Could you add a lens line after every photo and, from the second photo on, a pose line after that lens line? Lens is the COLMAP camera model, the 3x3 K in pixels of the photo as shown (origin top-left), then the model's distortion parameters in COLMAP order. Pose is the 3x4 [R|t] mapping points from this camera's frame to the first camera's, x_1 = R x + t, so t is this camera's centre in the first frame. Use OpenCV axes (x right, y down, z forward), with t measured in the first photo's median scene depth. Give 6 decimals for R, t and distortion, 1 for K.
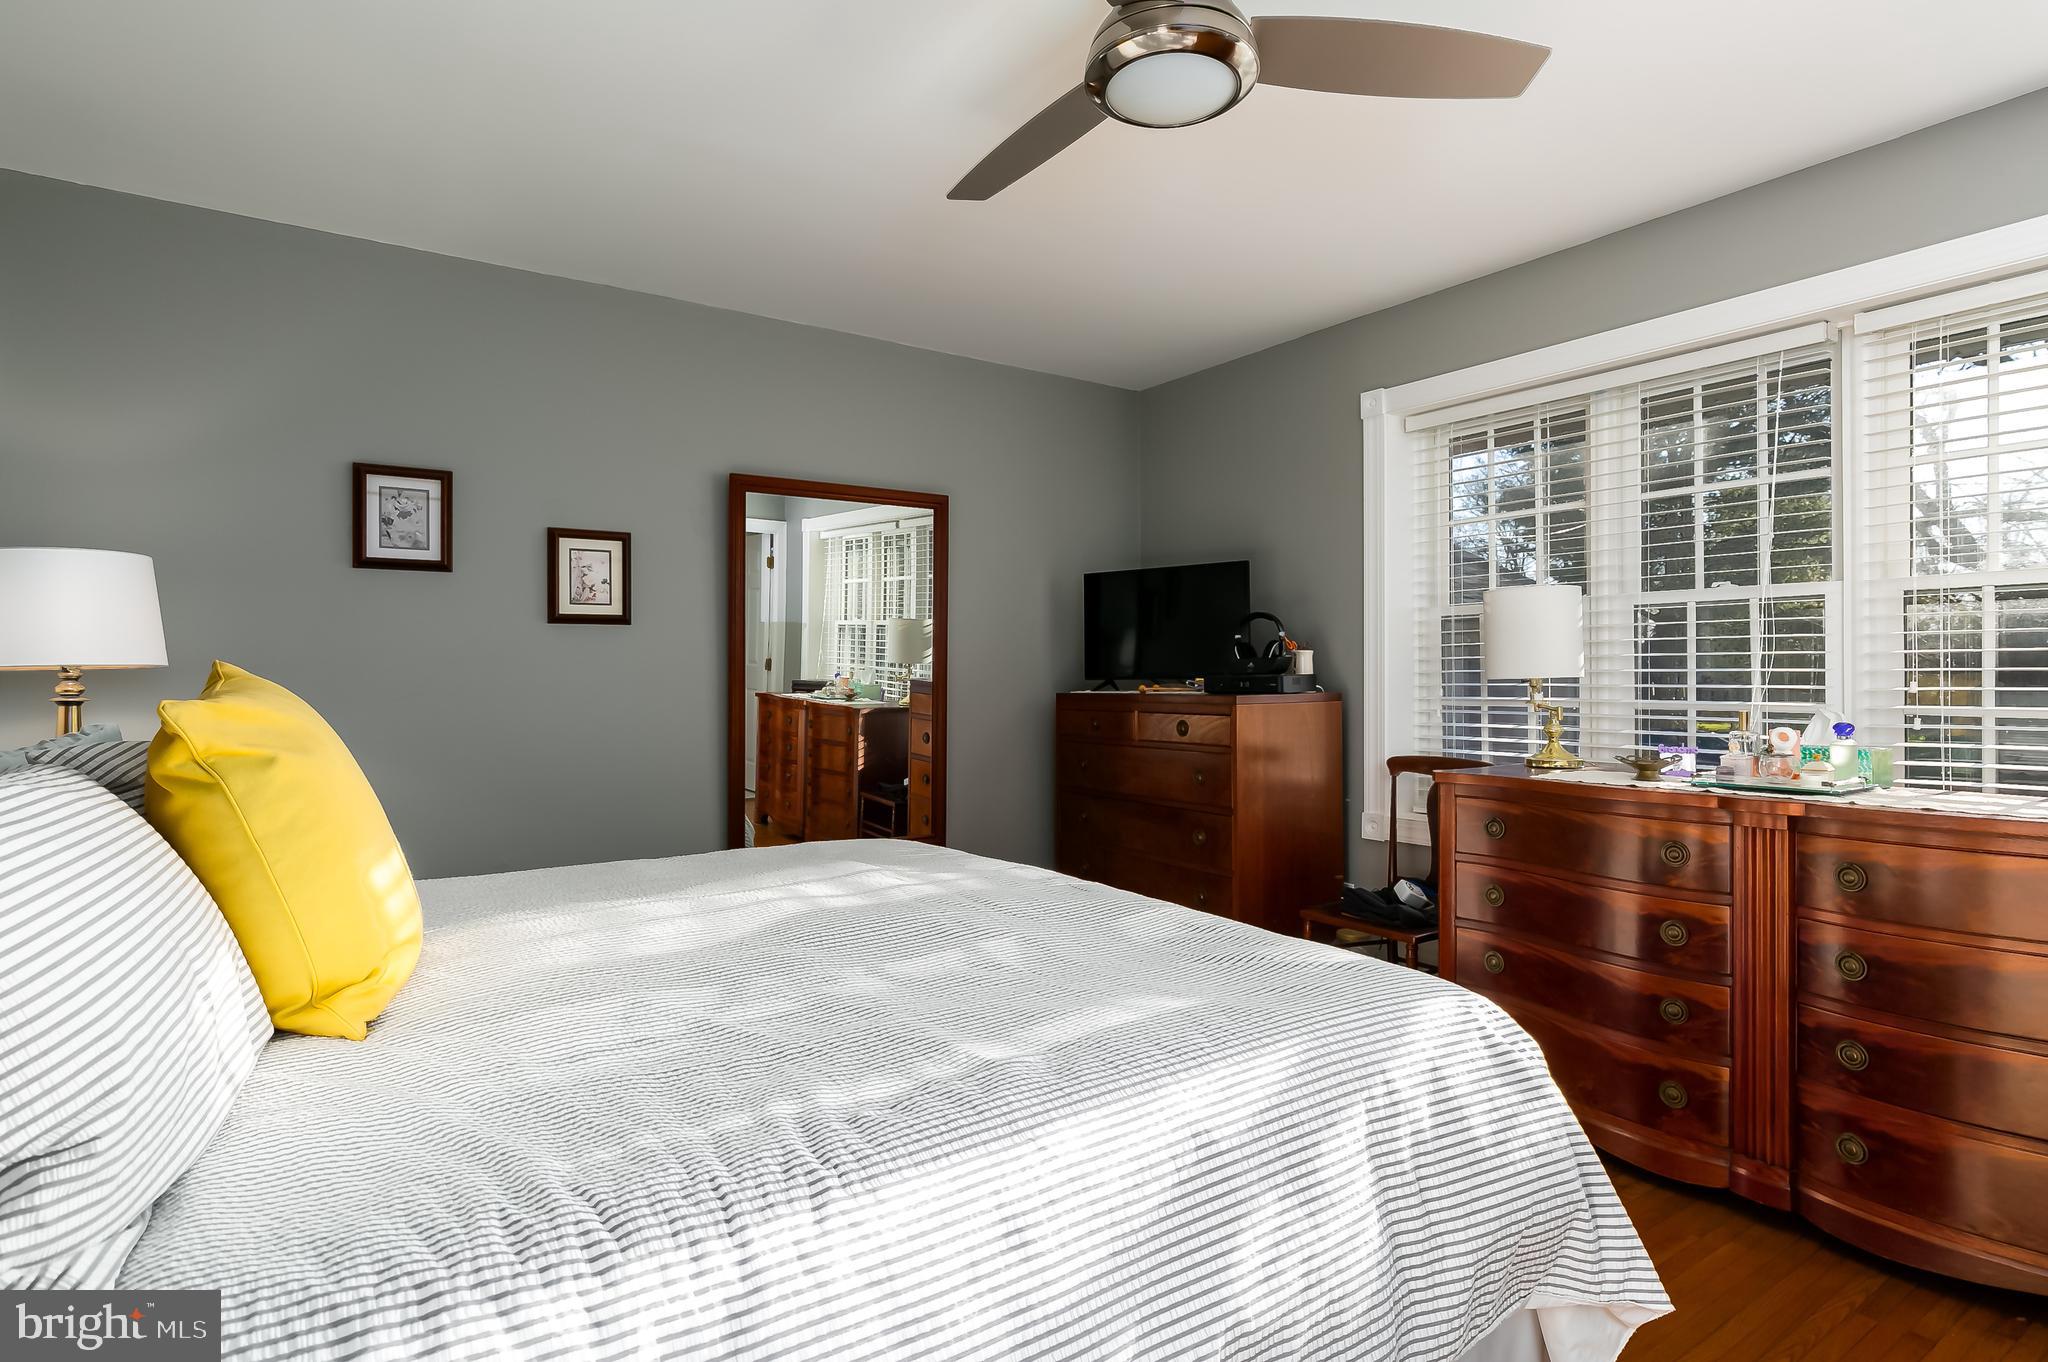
lens RADIAL K [[1045.3, 0, 1016.0], [0, 1045.3, 674.0], [0, 0, 1]] dist [-0.001490, -0.000307]
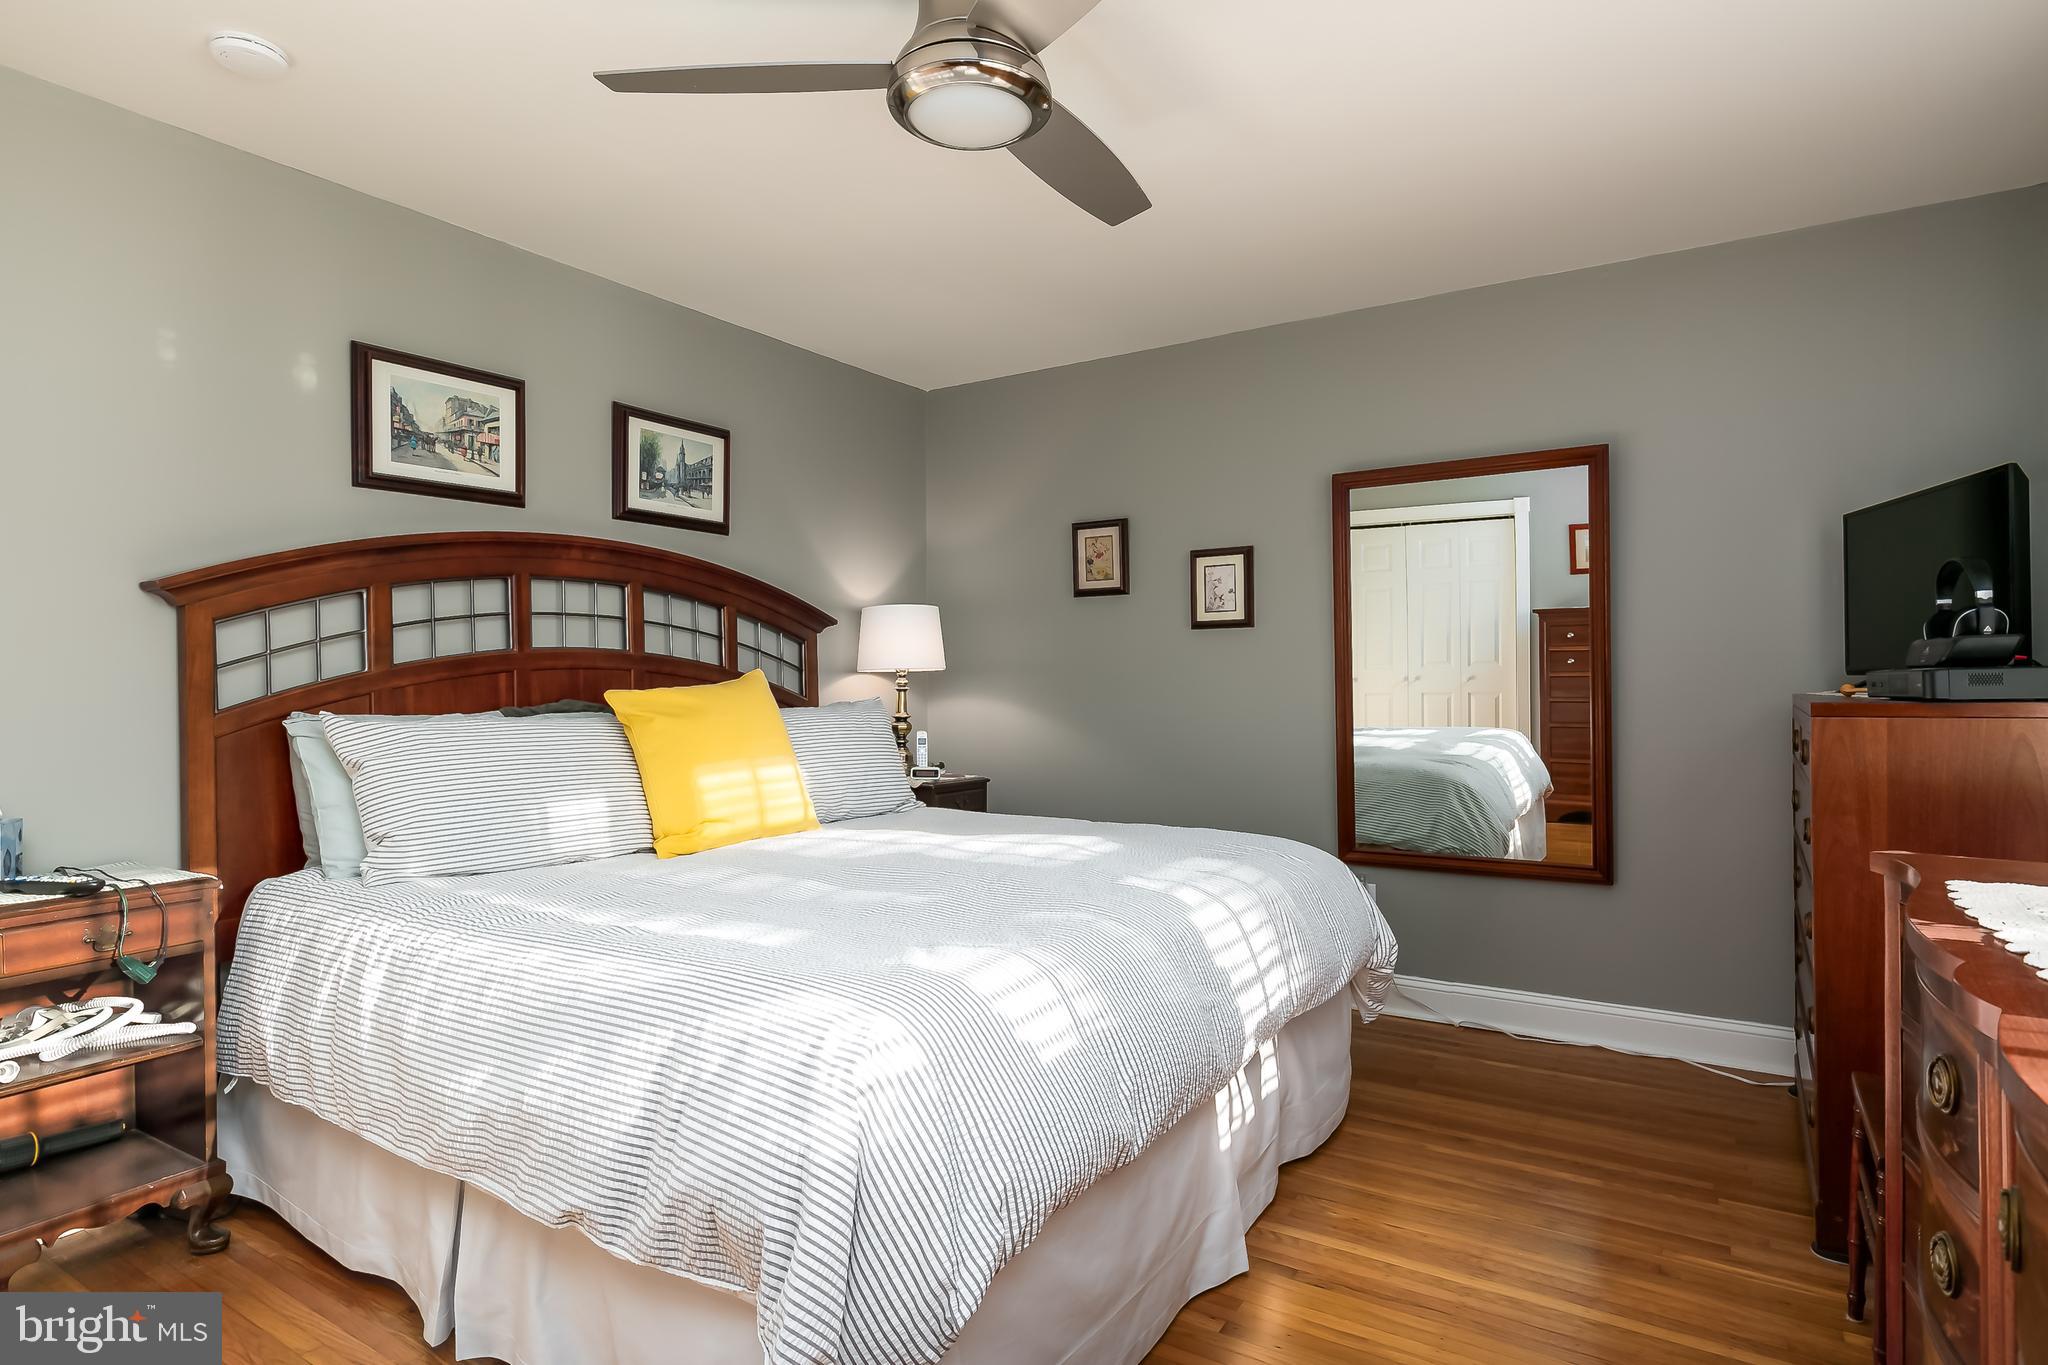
lens RADIAL K [[1045.3, 0, 1014.8], [0, 1045.3, 681.3], [0, 0, 1]] dist [-0.001490, -0.000307]
pose [[0.413012, 0.004518, -0.910715, 0.604265], [0.009821, 0.999907, 0.009414, -0.001934], [0.910673, -0.012832, 0.412929, 0.326216]]
